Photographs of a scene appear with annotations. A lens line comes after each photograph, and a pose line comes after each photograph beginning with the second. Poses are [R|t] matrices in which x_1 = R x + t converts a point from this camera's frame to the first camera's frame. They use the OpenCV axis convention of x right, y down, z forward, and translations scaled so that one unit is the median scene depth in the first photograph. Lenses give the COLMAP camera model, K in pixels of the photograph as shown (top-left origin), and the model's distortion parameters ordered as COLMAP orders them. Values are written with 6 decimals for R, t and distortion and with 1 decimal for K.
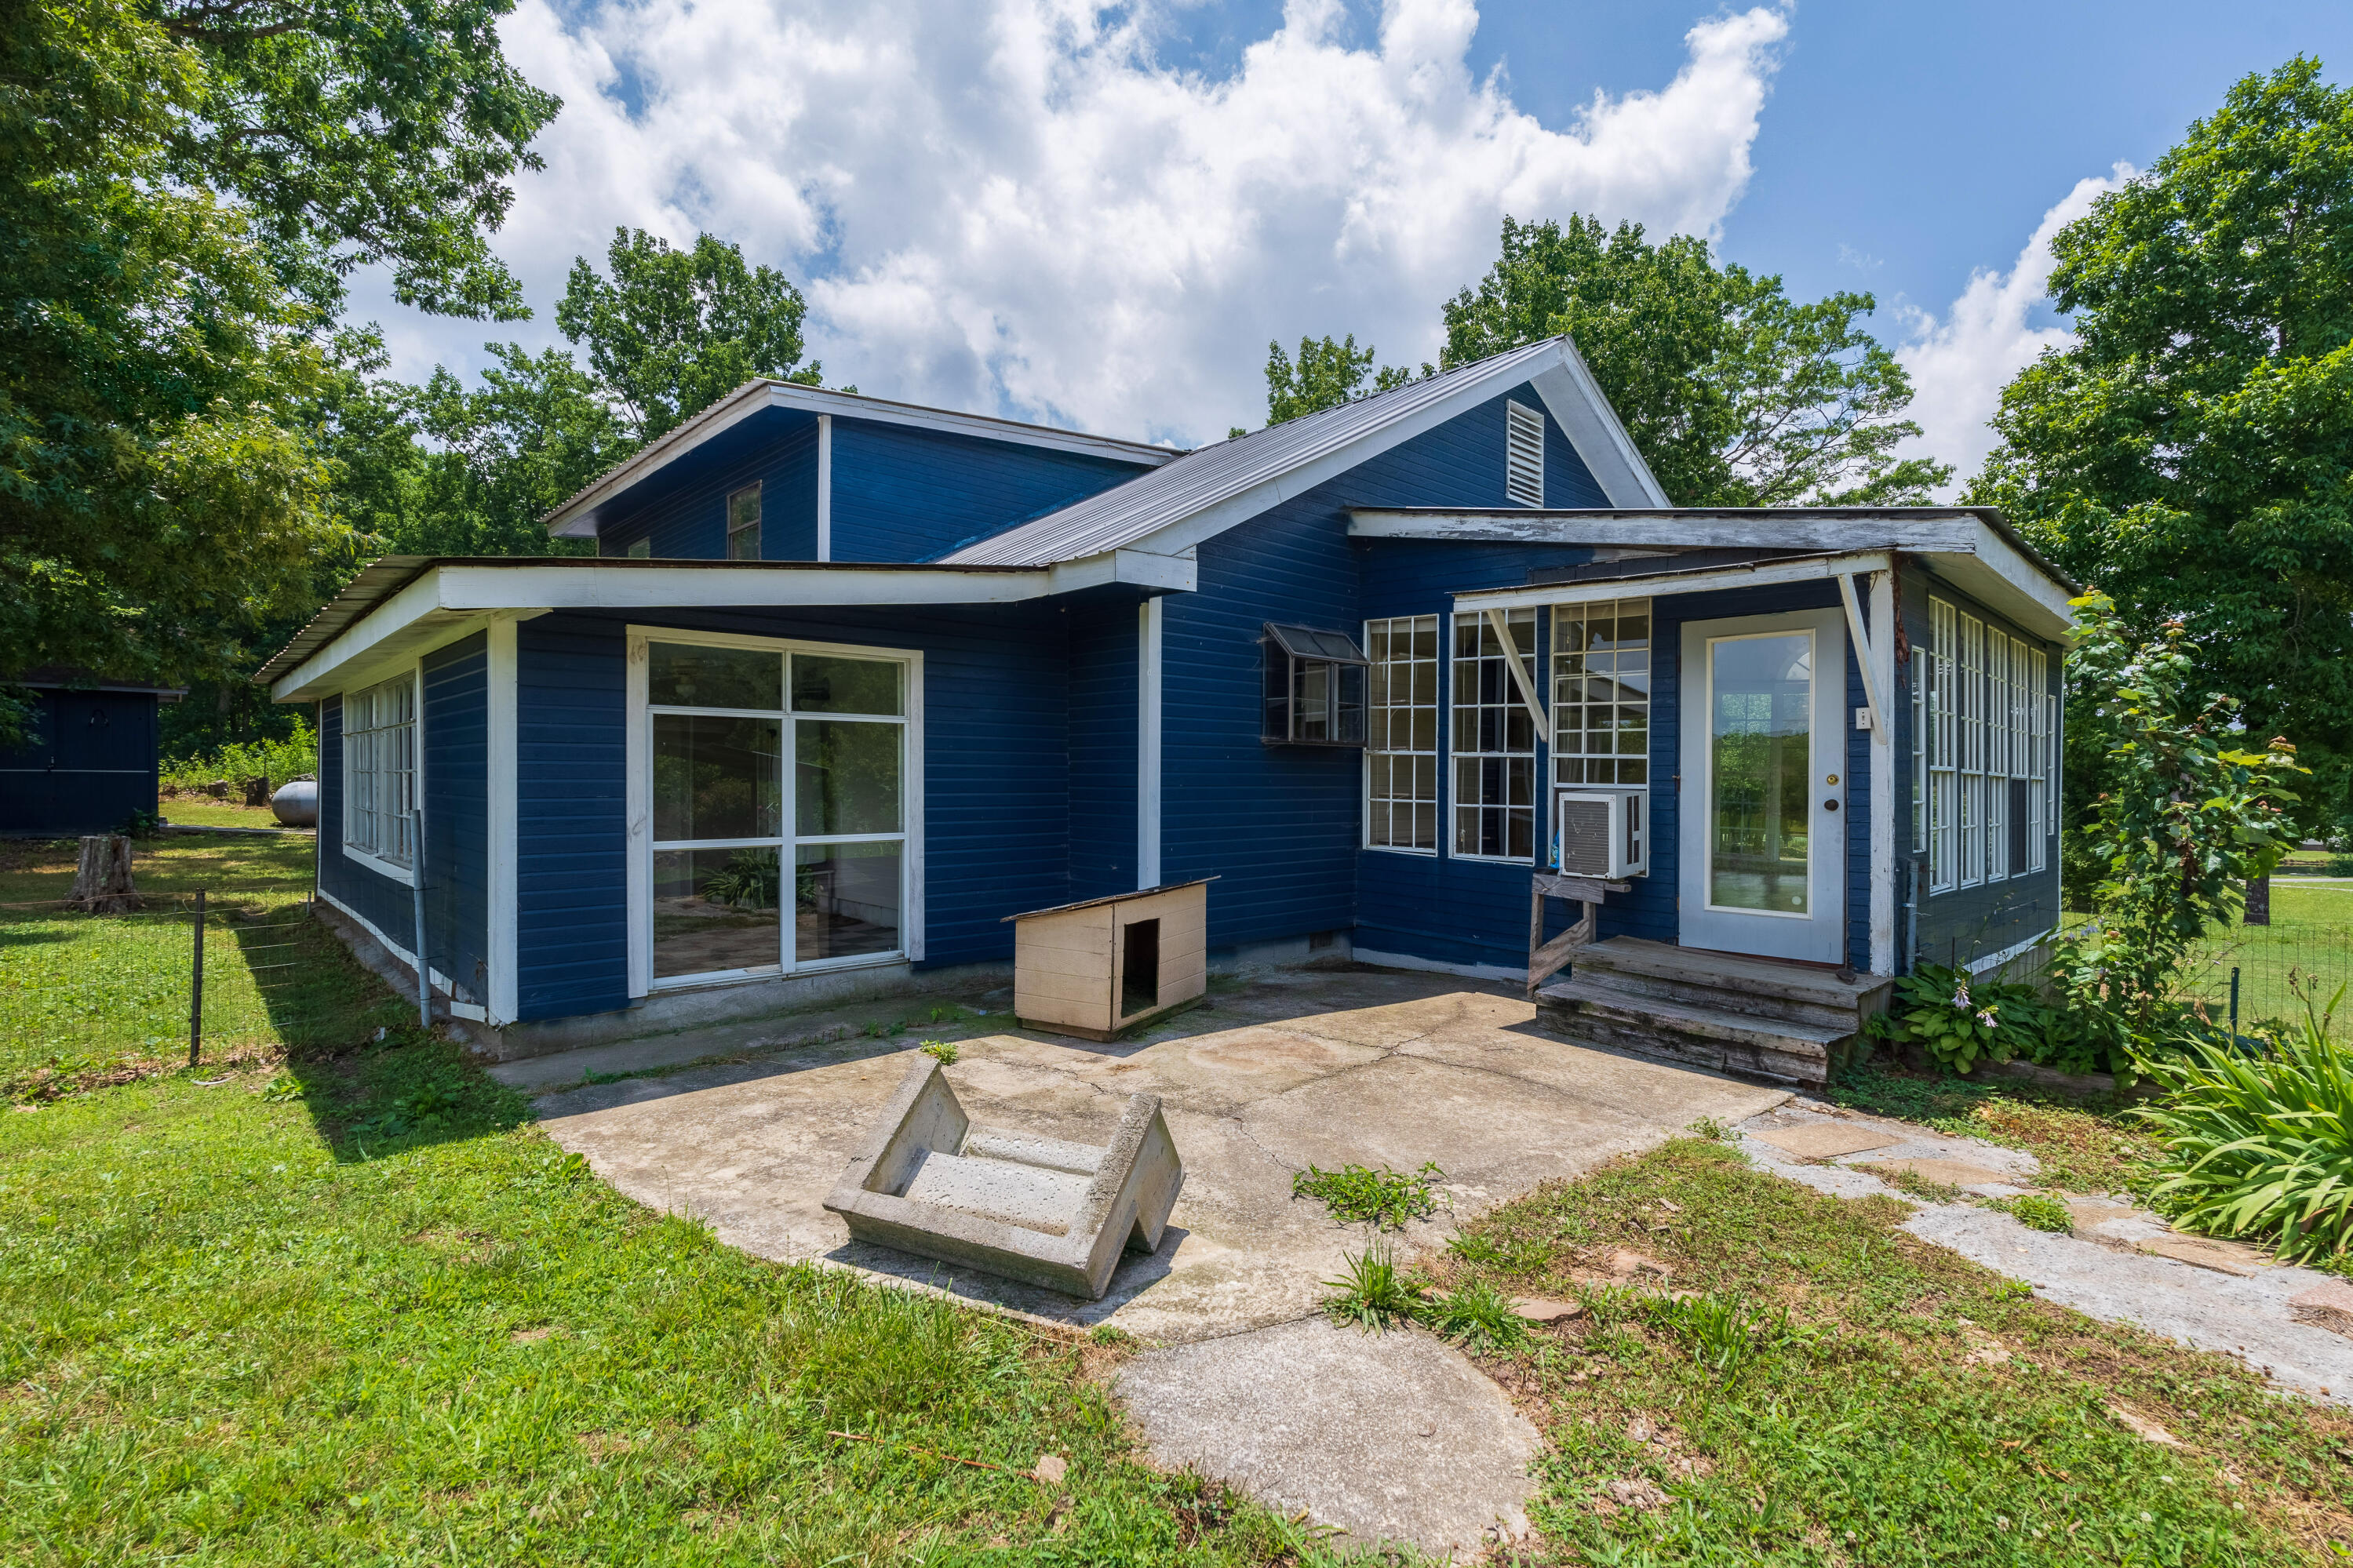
lens RADIAL K [[1098.6, 0, 1176.5], [0, 1098.6, 784.0], [0, 0, 1]] dist [0.000875, -0.001544]
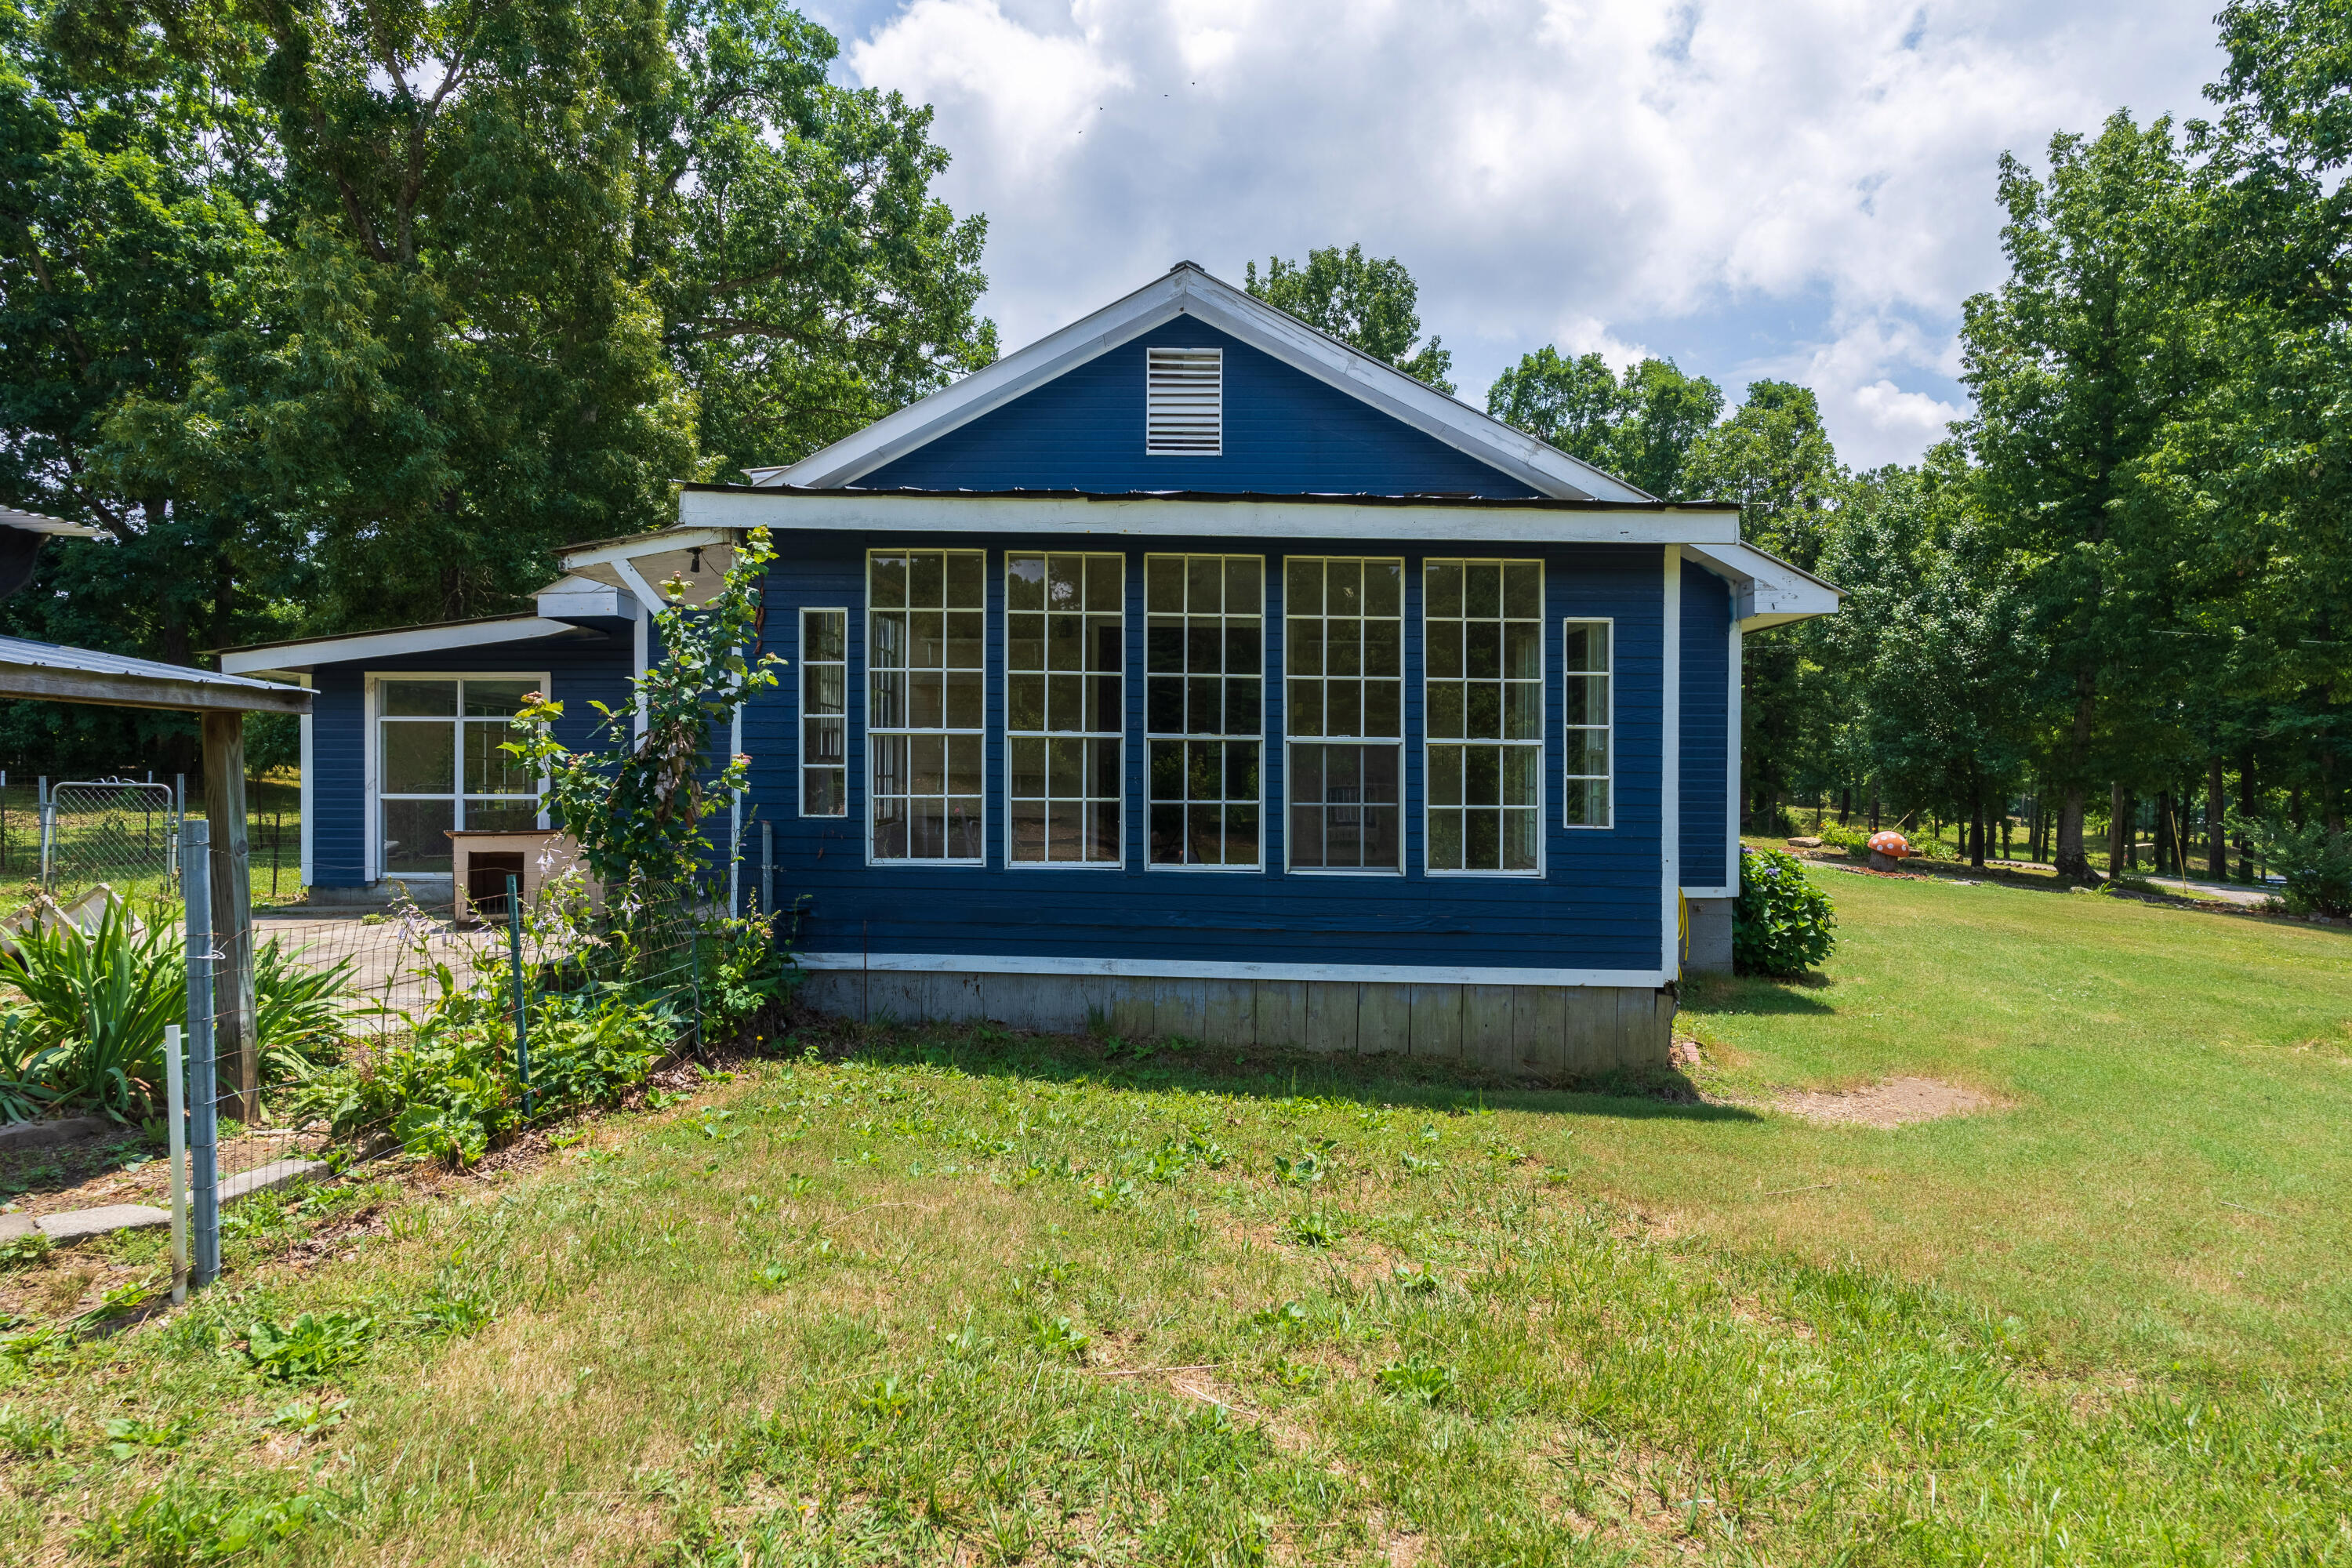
lens RADIAL K [[1260.8, 0, 1181.5], [0, 1260.8, 789.1], [0, 0, 1]] dist [-0.004859, 0.002454]
pose [[0.704892, 0.005809, -0.709291, 0.531706], [-0.010419, 0.999943, -0.002164, 0.010402], [0.709238, 0.008915, 0.704913, 0.138417]]
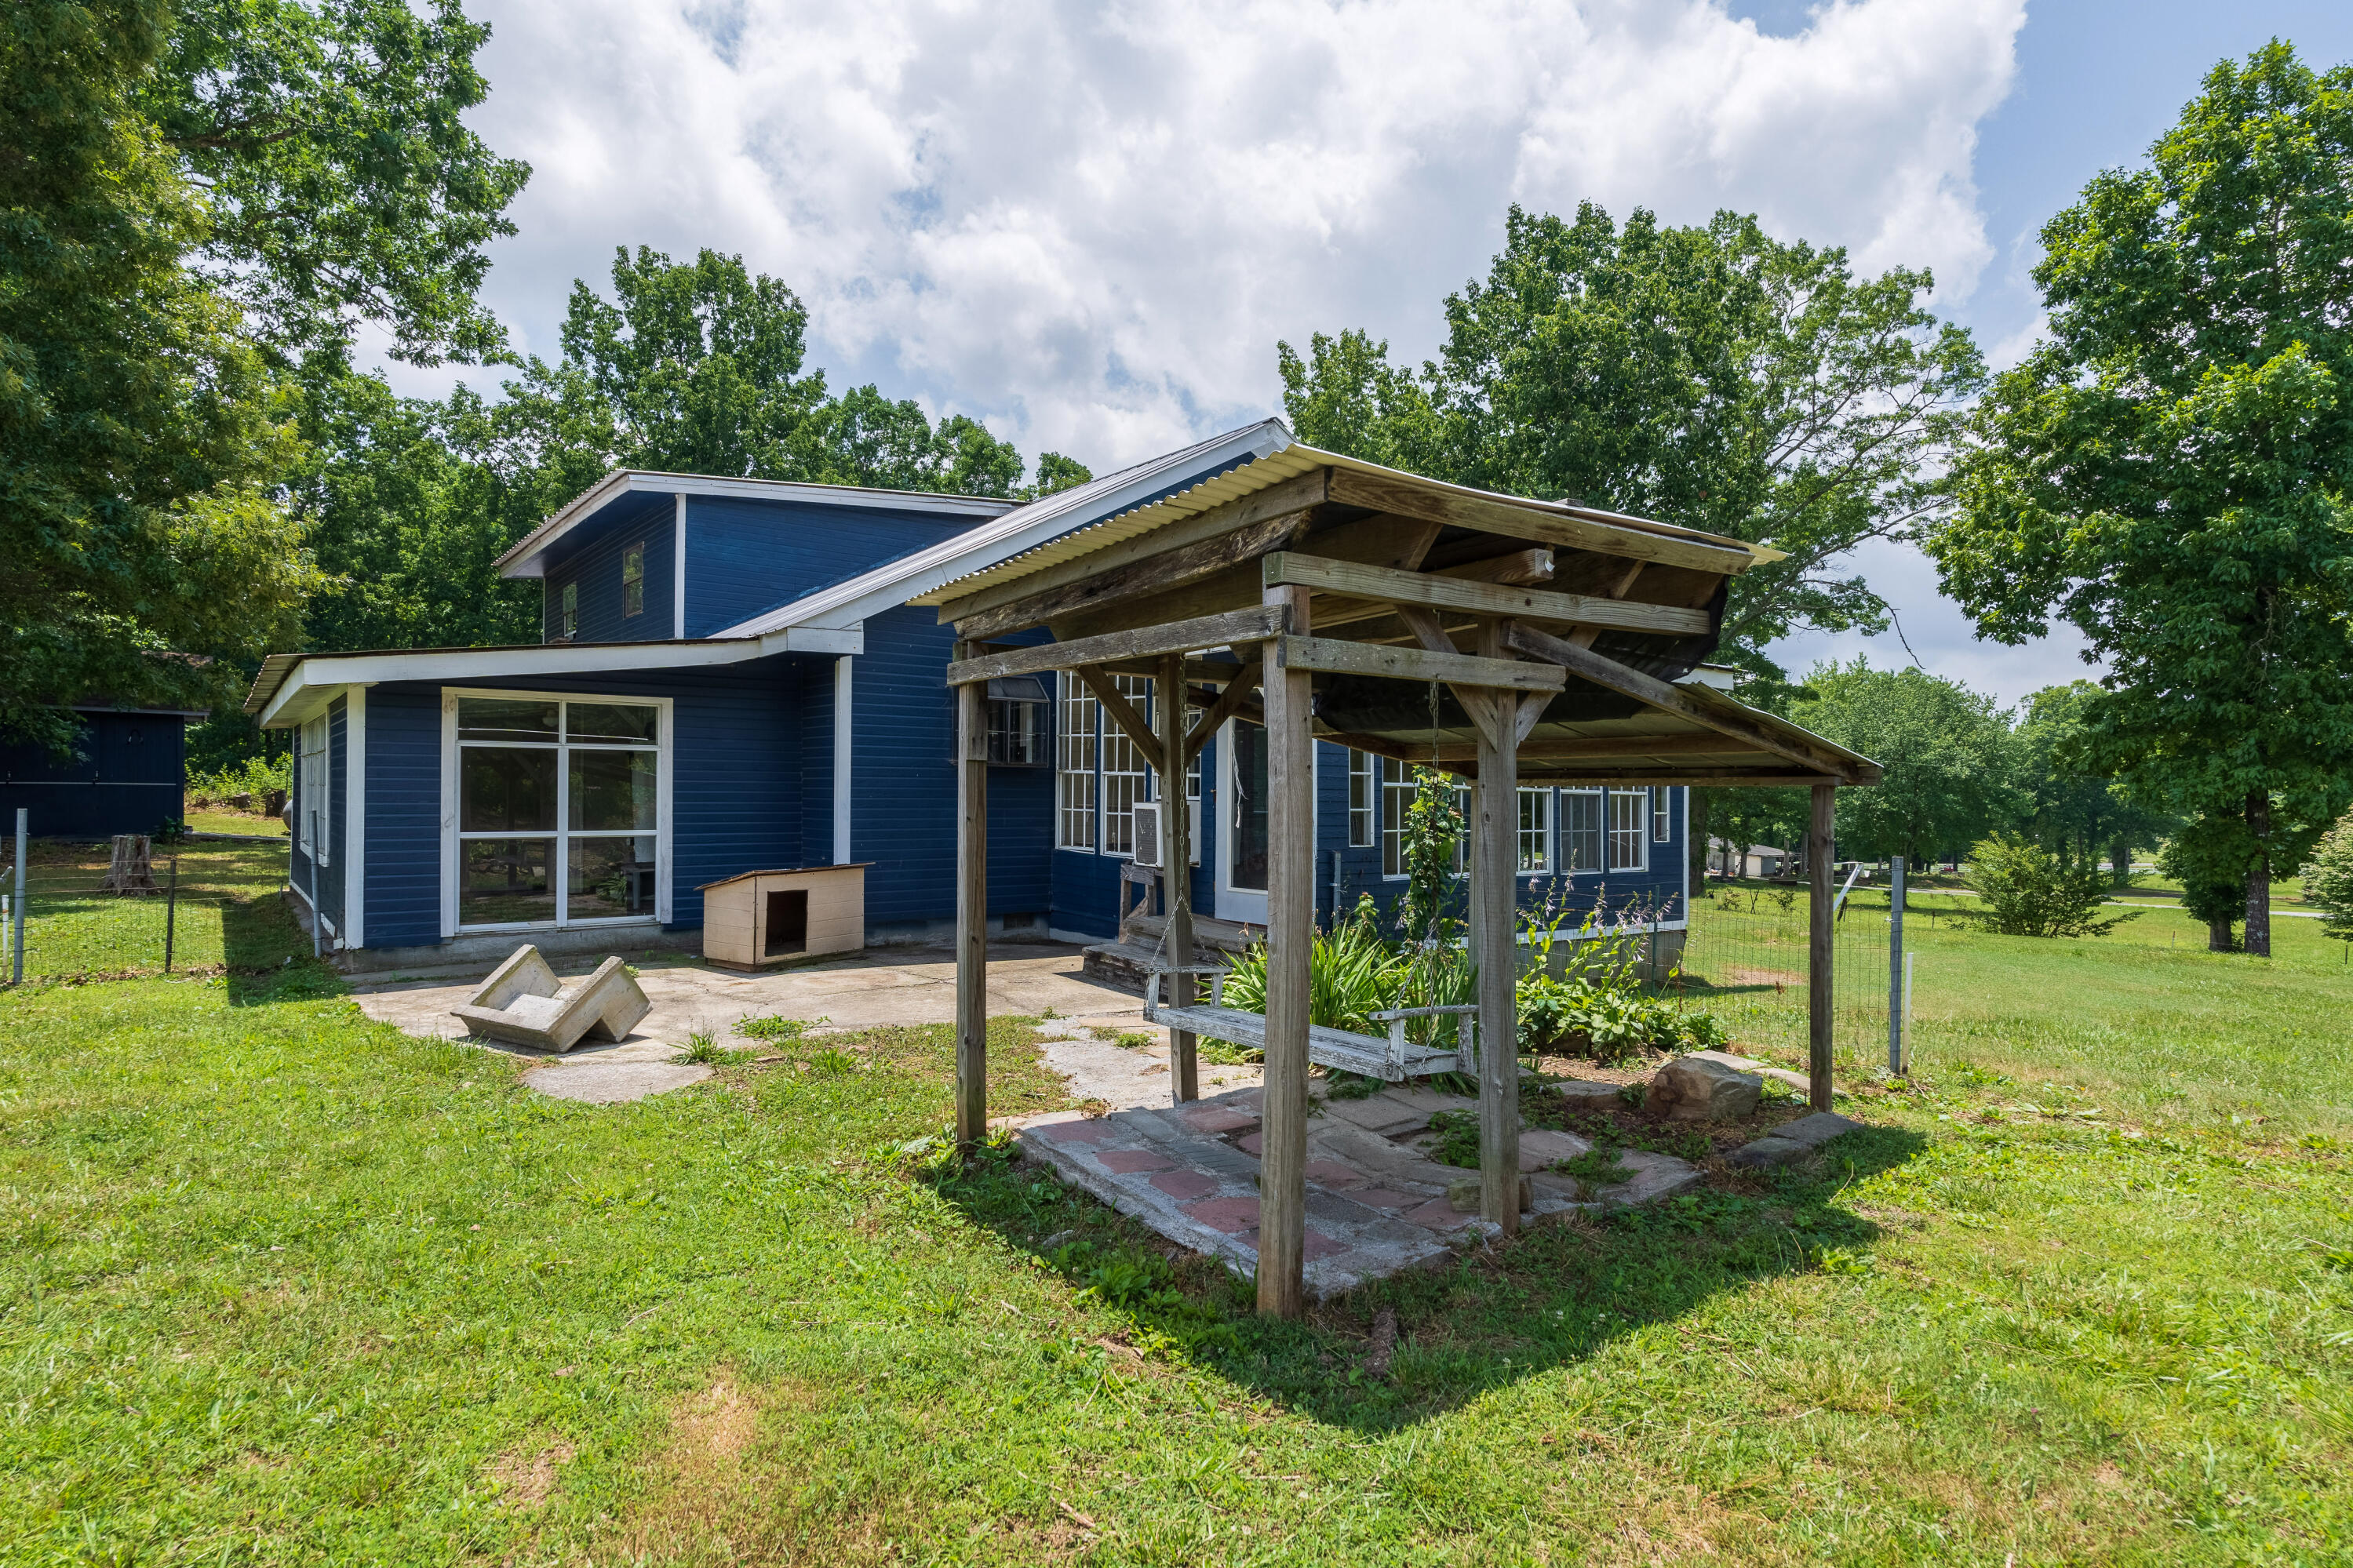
lens RADIAL K [[1261.2, 0, 1182.0], [0, 1261.2, 789.1], [0, 0, 1]] dist [-0.004859, 0.002454]
pose [[0.996037, 0.003298, -0.088874, 0.182777], [-0.004224, 0.999939, -0.010233, 0.002167], [0.088835, 0.010568, 0.995990, -0.171446]]
